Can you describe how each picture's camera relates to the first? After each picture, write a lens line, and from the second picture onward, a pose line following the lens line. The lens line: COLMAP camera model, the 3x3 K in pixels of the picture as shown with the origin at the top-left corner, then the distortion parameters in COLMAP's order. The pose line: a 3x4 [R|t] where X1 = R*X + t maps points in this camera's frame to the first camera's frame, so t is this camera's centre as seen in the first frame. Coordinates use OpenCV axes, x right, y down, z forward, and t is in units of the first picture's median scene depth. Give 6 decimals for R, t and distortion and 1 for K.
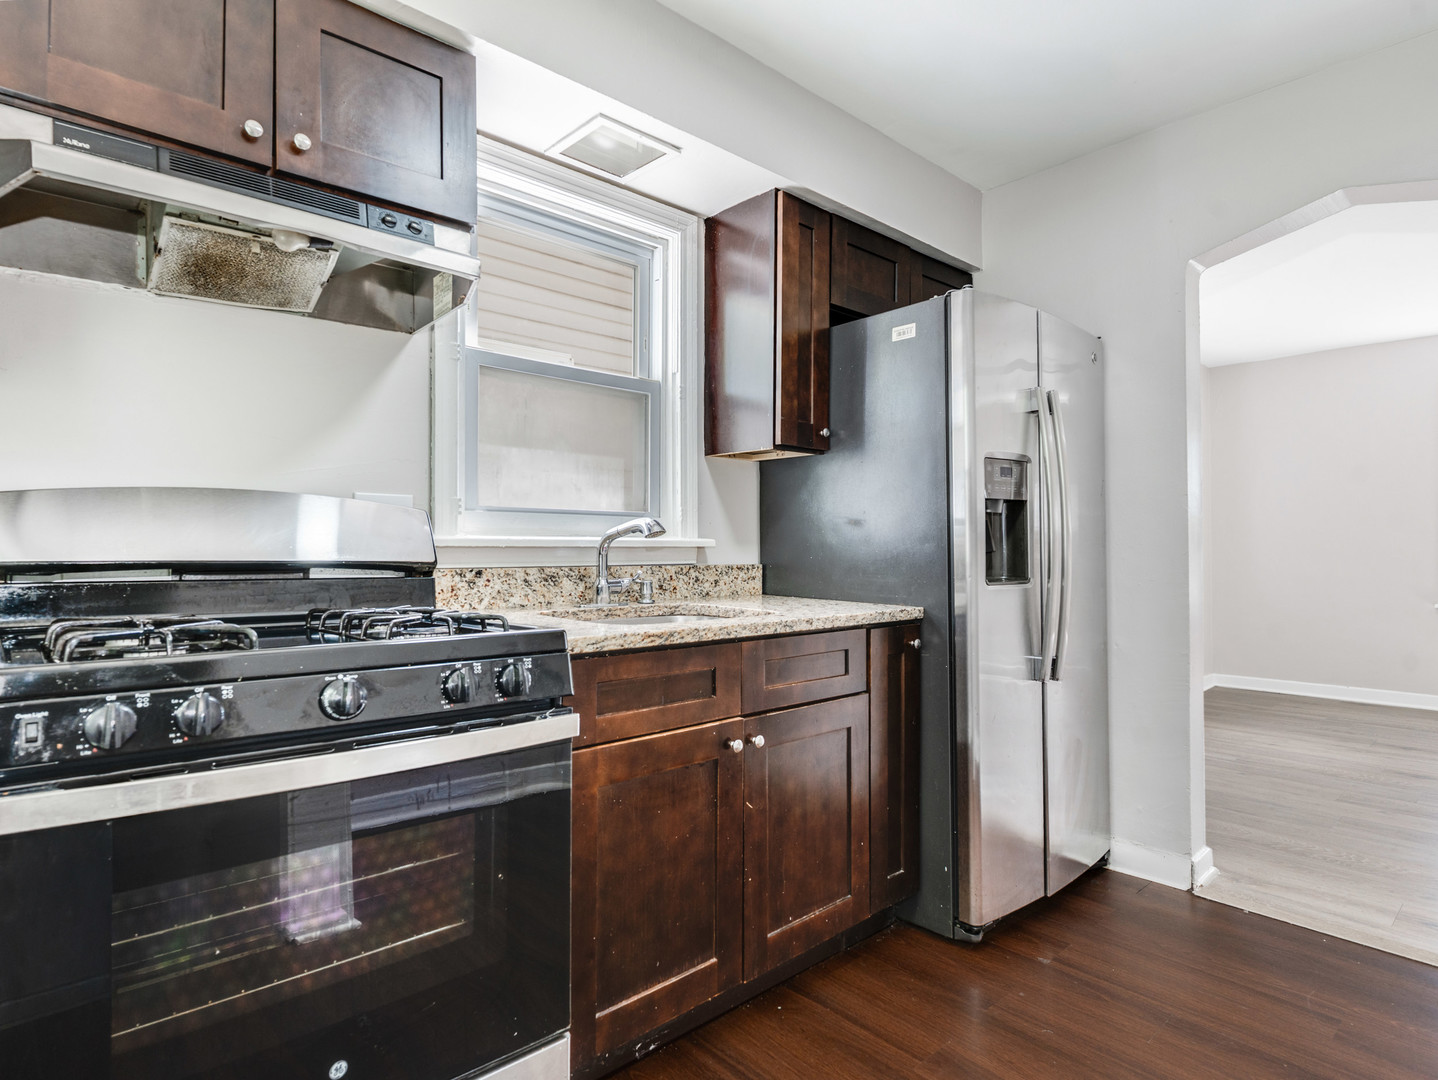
lens RADIAL K [[775.7, 0, 717.5], [0, 775.7, 538.2], [0, 0, 1]] dist [-0.001640, 0.000197]
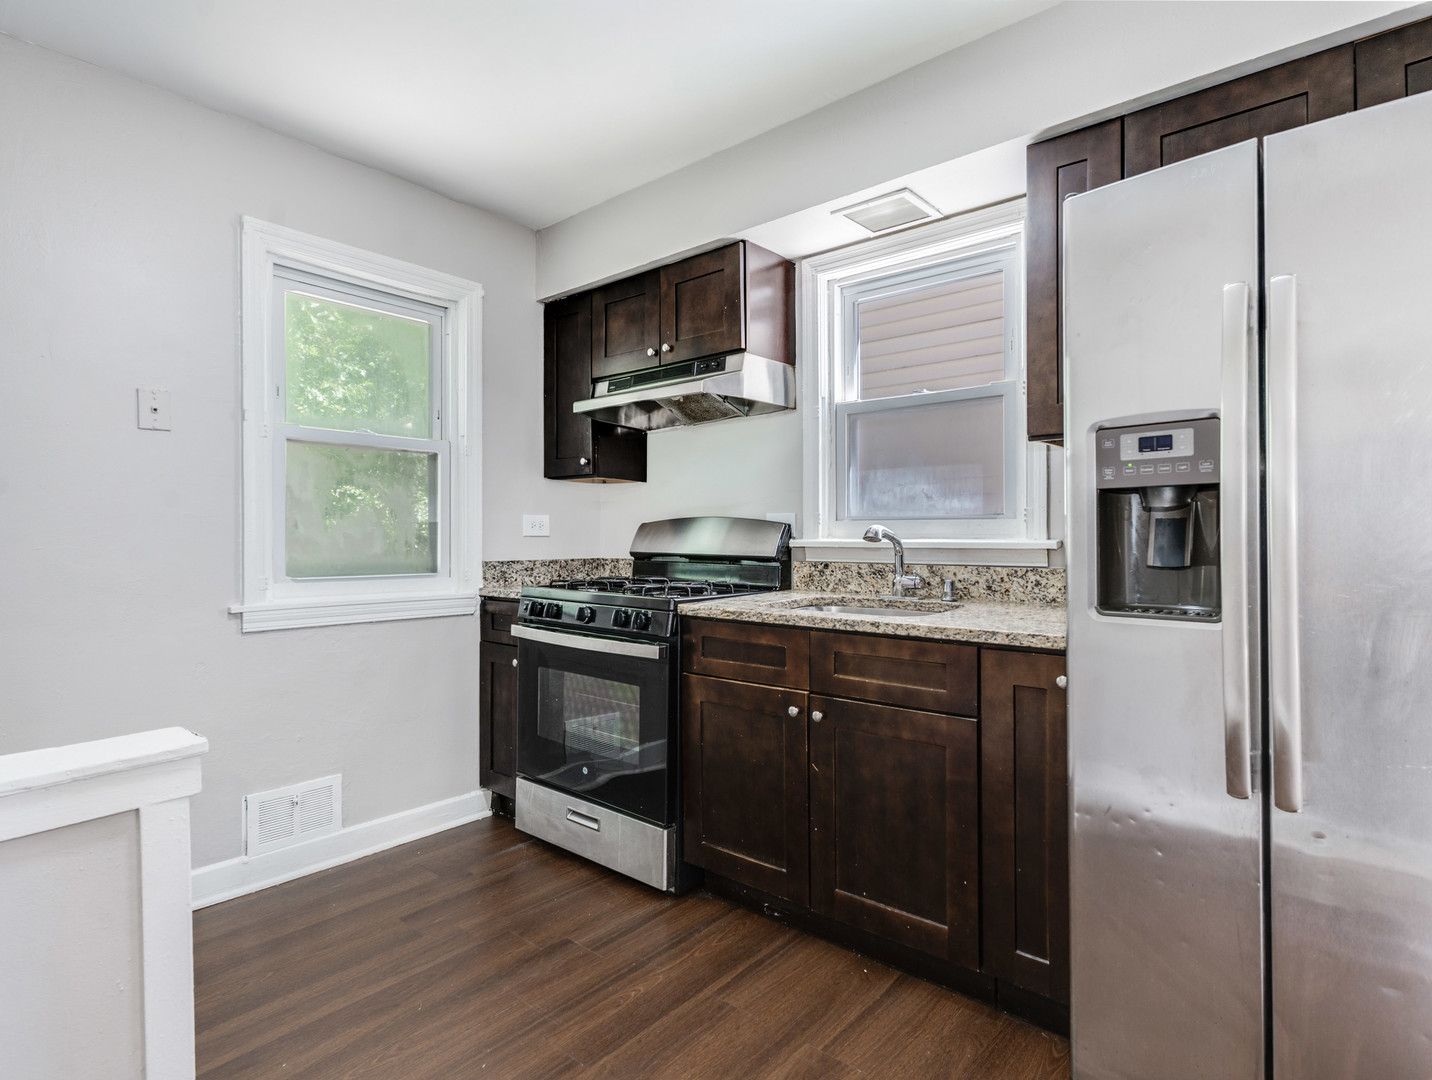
lens RADIAL K [[772.5, 0, 714.2], [0, 772.5, 535.9], [0, 0, 1]] dist [-0.001640, 0.000197]
pose [[0.128186, 0.003574, -0.991744, 1.046787], [0.018536, 0.999810, 0.005999, -0.021215], [0.991577, -0.019152, 0.128095, 0.605274]]
